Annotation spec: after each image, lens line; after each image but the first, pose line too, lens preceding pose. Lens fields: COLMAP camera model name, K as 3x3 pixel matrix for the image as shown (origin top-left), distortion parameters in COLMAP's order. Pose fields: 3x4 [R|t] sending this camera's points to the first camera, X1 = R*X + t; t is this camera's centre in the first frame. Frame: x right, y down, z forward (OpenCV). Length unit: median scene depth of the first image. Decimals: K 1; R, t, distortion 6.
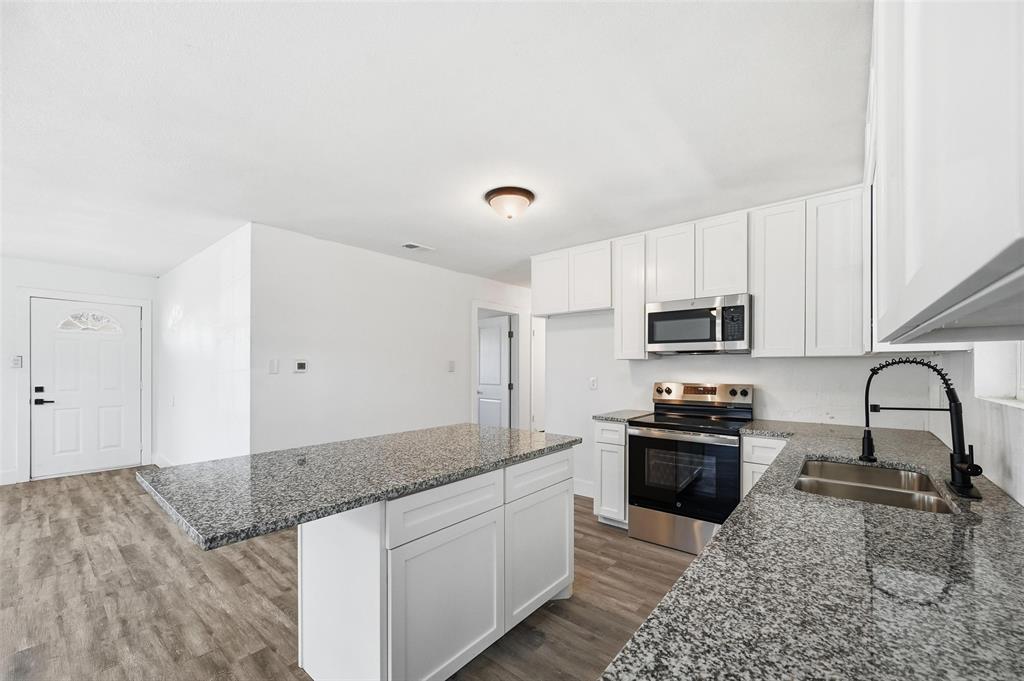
lens RADIAL K [[407.6, 0, 523.7], [0, 407.6, 365.9], [0, 0, 1]] dist [0.000191, 0.000067]
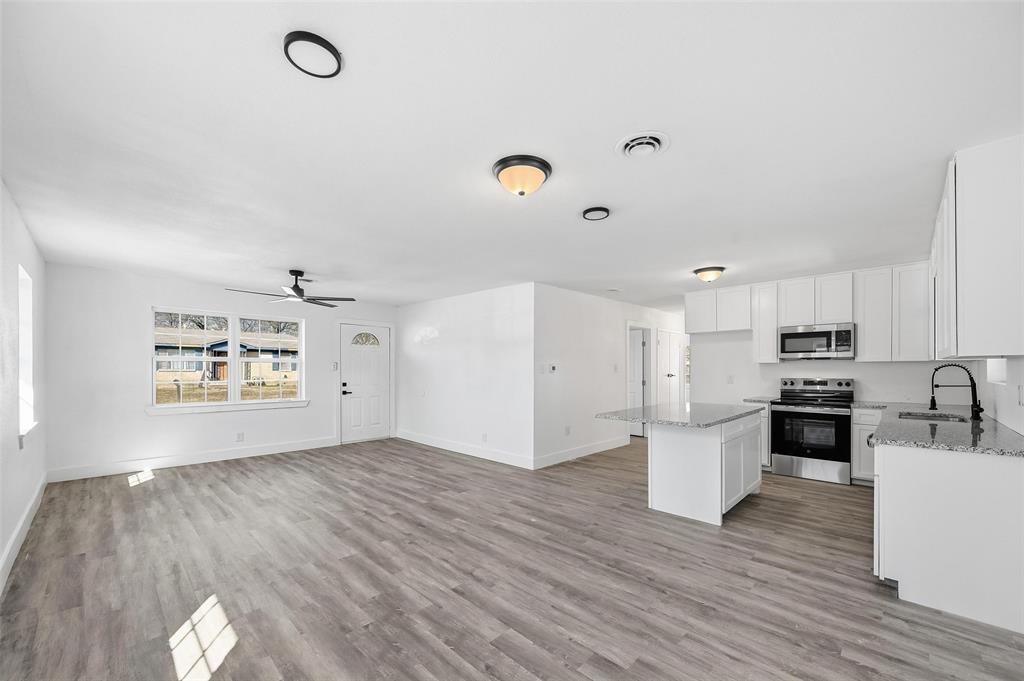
lens RADIAL K [[407.6, 0, 527.1], [0, 407.6, 367.9], [0, 0, 1]] dist [0.000191, 0.000067]
pose [[0.997099, -0.004621, -0.075976, -0.583783], [0.004785, 0.999987, 0.001978, -0.005126], [0.075966, -0.002336, 0.997108, -0.676793]]
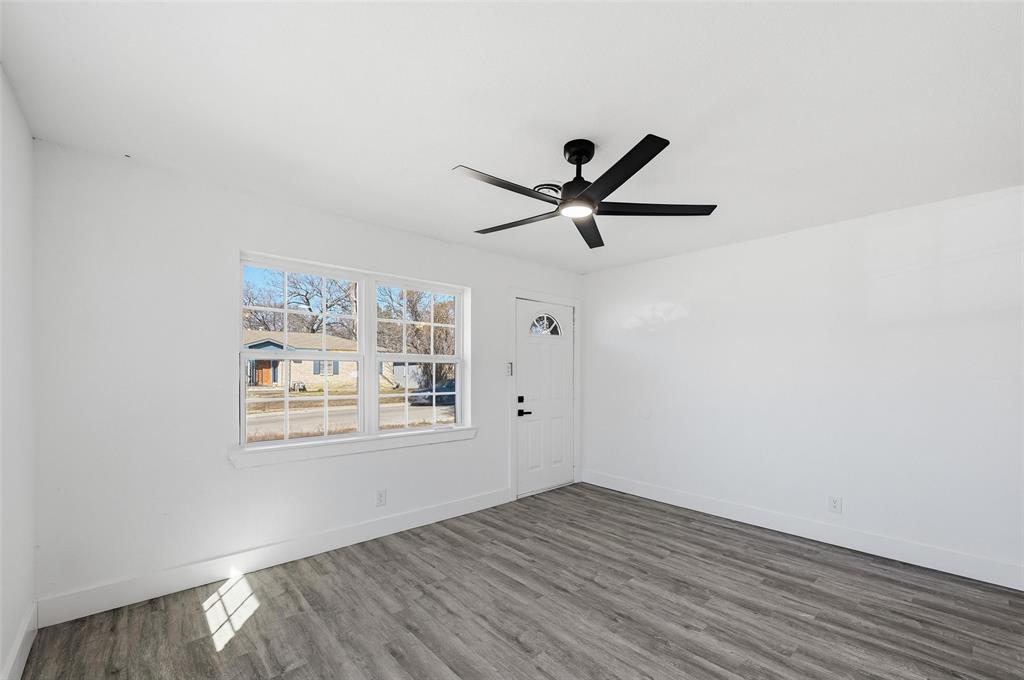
lens RADIAL K [[426.2, 0, 530.1], [0, 426.2, 389.6], [0, 0, 1]] dist [-0.006884, 0.000476]
pose [[0.990590, 0.000635, -0.136860, -1.531925], [0.005180, 0.999099, 0.042132, -0.005569], [0.136763, -0.042445, 0.989694, 0.100381]]
